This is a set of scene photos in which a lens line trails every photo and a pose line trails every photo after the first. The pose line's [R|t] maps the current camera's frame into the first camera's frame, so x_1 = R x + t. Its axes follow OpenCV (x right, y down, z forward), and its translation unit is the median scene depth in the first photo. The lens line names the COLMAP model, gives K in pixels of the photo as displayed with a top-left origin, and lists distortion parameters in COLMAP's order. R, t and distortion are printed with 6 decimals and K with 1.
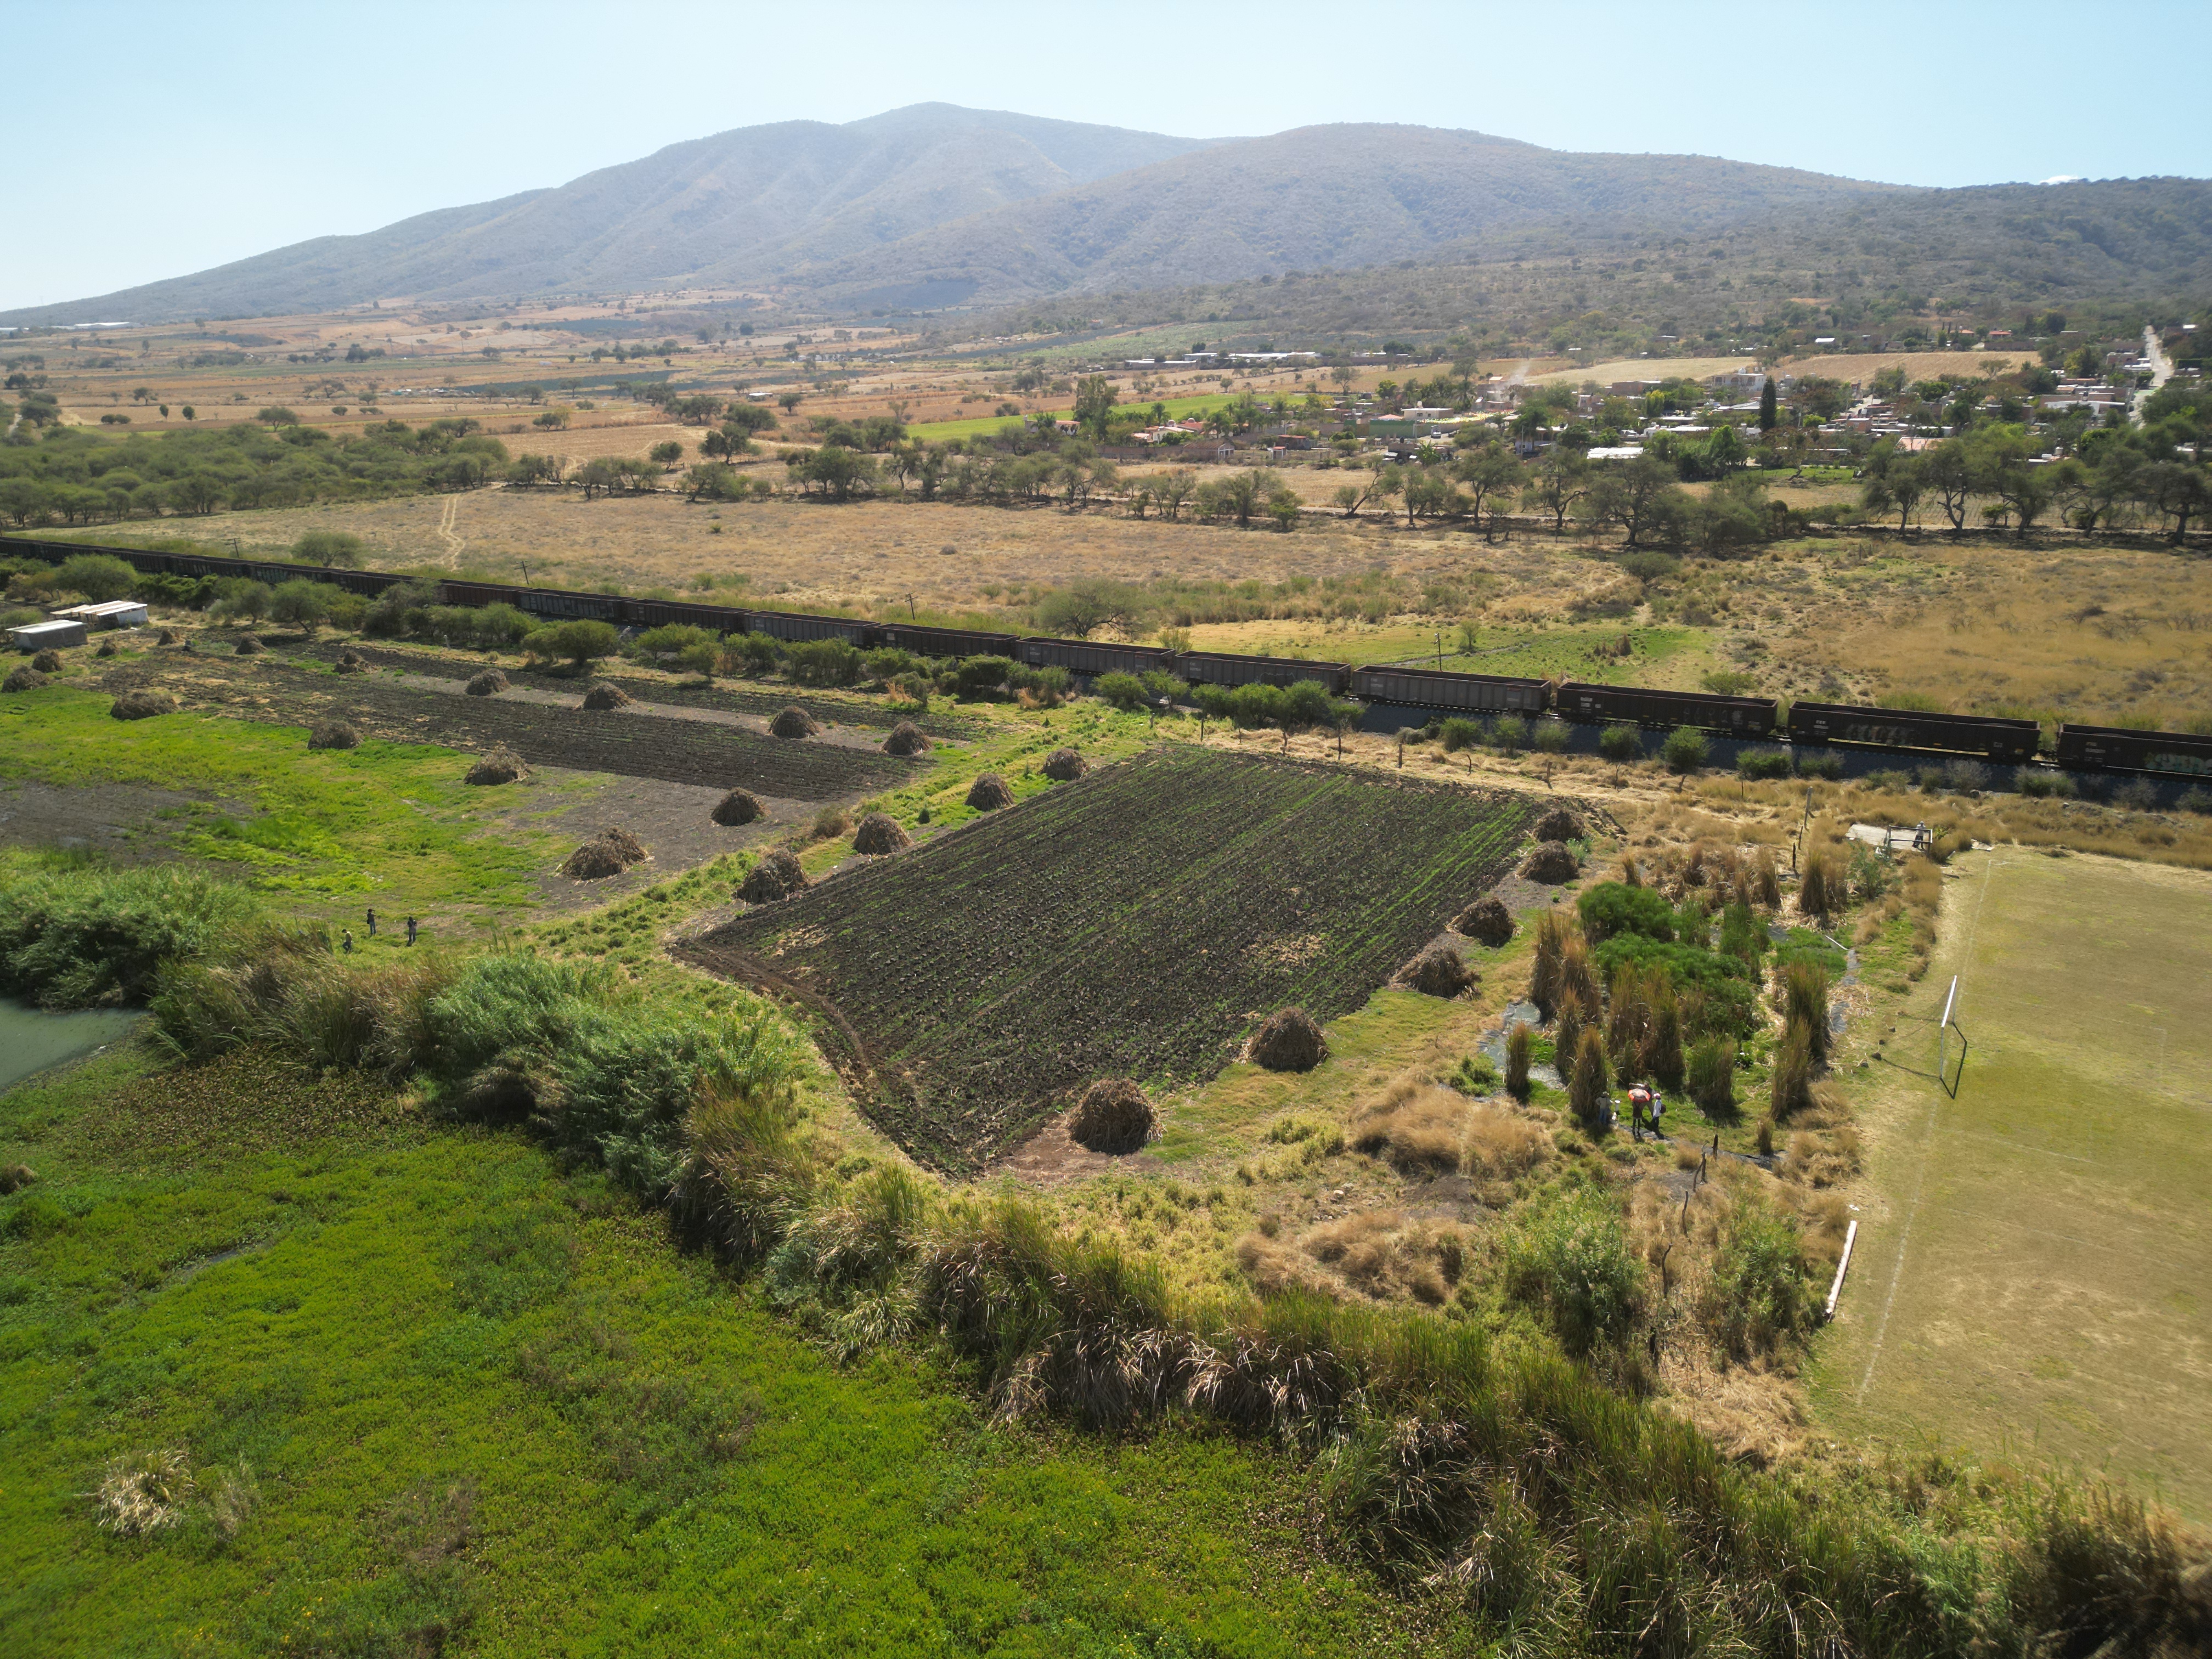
lens RADIAL K [[1562.6, 0, 1098.0], [0, 1562.6, 821.1], [0, 0, 1]] dist [0.053785, -0.047646]
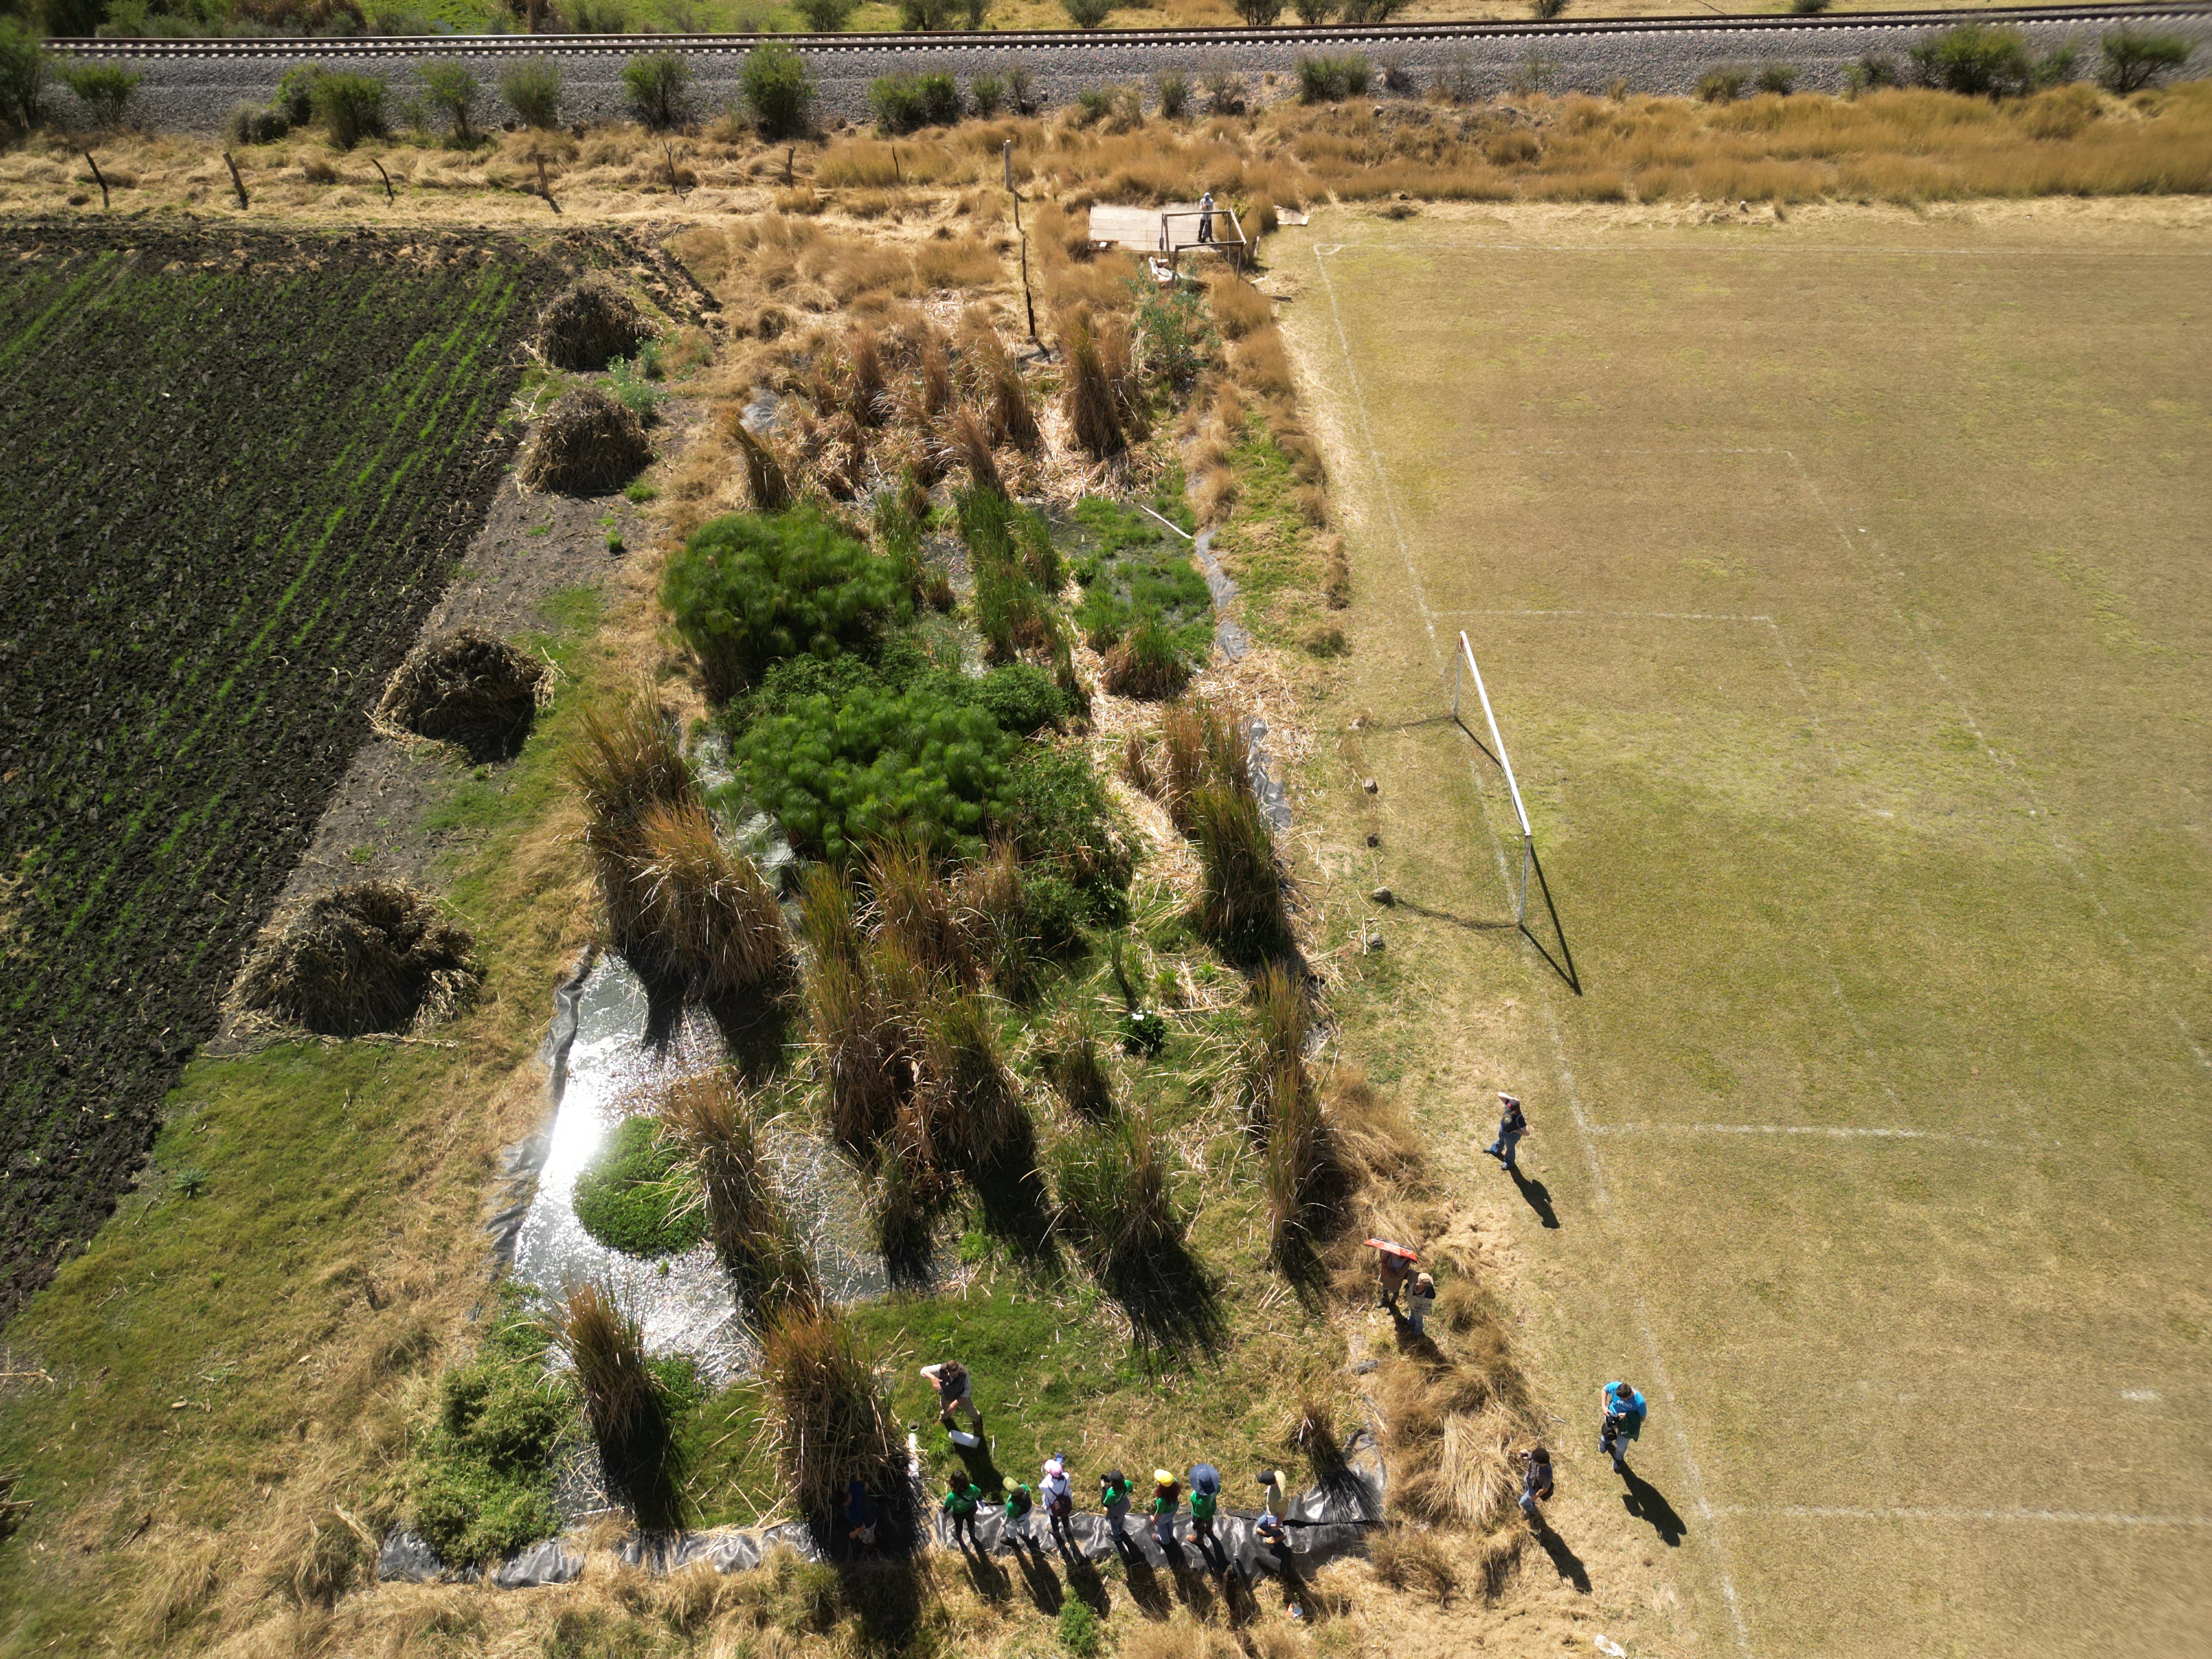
lens RADIAL K [[1562.6, 0, 1117.1], [0, 1562.6, 837.8], [0, 0, 1]] dist [0.053785, -0.047646]
pose [[0.838419, -0.353639, 0.414720, 0.173719], [0.145871, 0.878757, 0.454431, -0.054755], [-0.525143, -0.320508, 0.788352, 0.480659]]
